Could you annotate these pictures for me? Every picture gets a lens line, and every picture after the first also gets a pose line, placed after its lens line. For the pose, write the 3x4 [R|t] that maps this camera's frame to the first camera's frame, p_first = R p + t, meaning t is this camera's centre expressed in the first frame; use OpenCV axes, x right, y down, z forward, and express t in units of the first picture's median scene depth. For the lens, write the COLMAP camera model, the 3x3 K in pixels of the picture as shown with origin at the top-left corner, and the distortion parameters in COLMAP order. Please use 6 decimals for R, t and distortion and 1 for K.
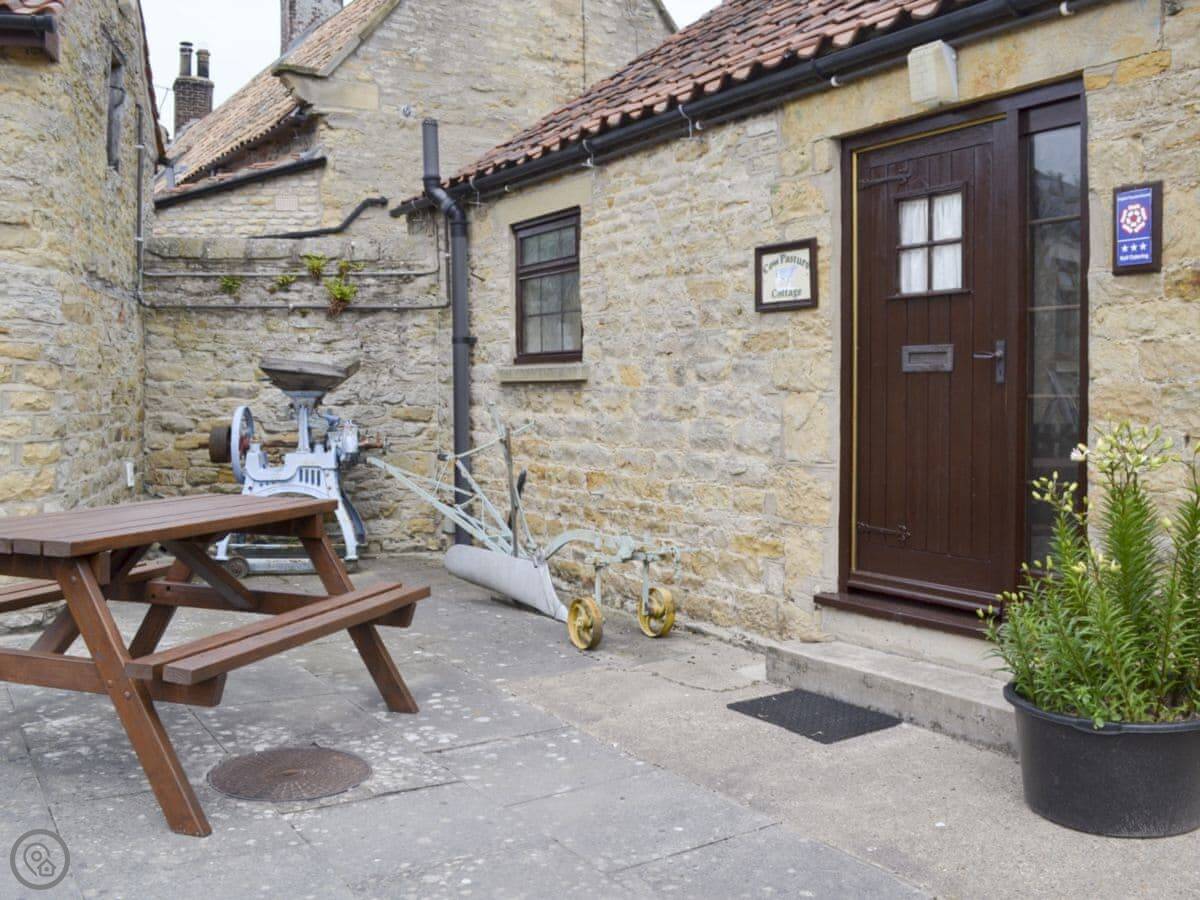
lens RADIAL K [[1232.2, 0, 598.5], [0, 1232.2, 441.3], [0, 0, 1]] dist [-0.018720, 0.000000]
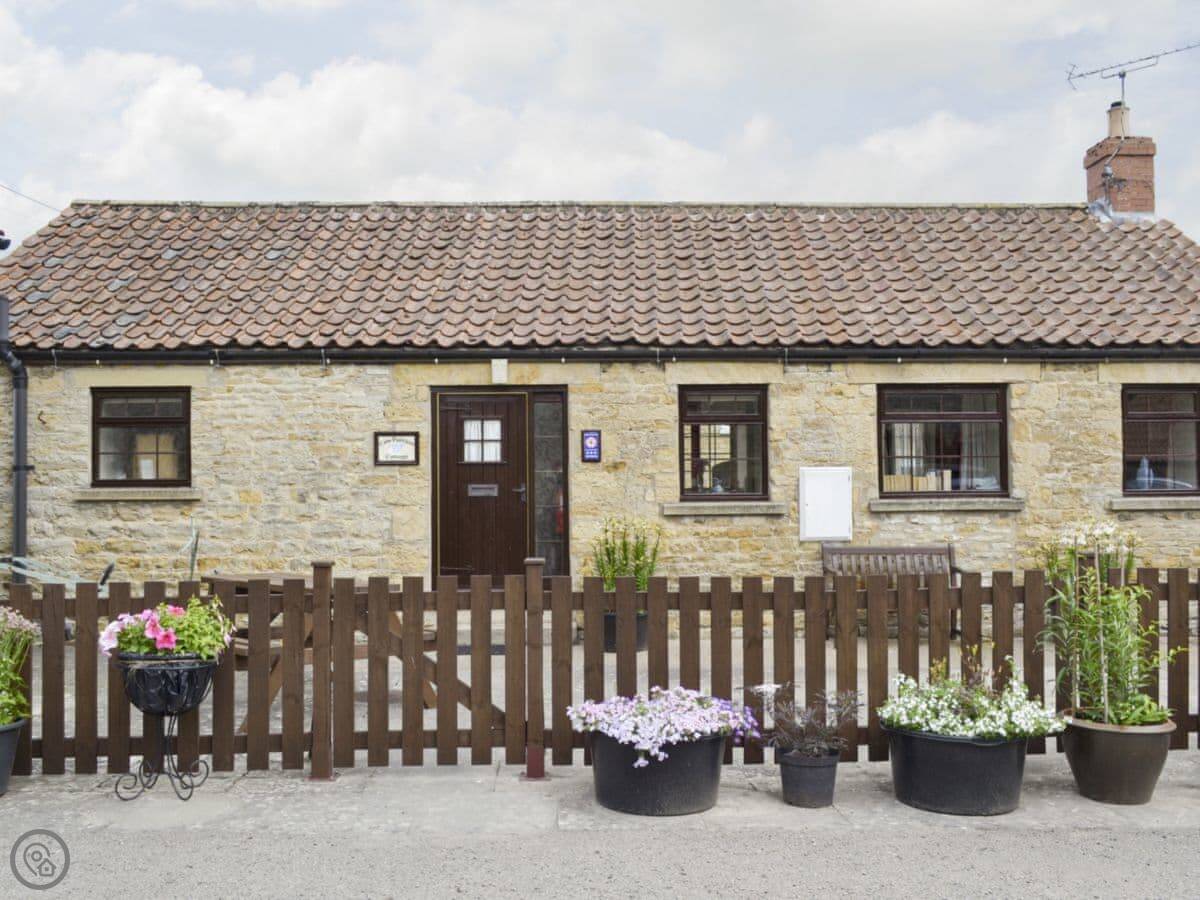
lens RADIAL K [[1232.2, 0, 604.1], [0, 1232.2, 455.8], [0, 0, 1]] dist [-0.018720, 0.000000]
pose [[0.453647, 0.024895, 0.890834, -1.500085], [0.039914, 0.998039, -0.048217, -0.011796], [-0.890287, 0.057430, 0.451763, -0.207566]]
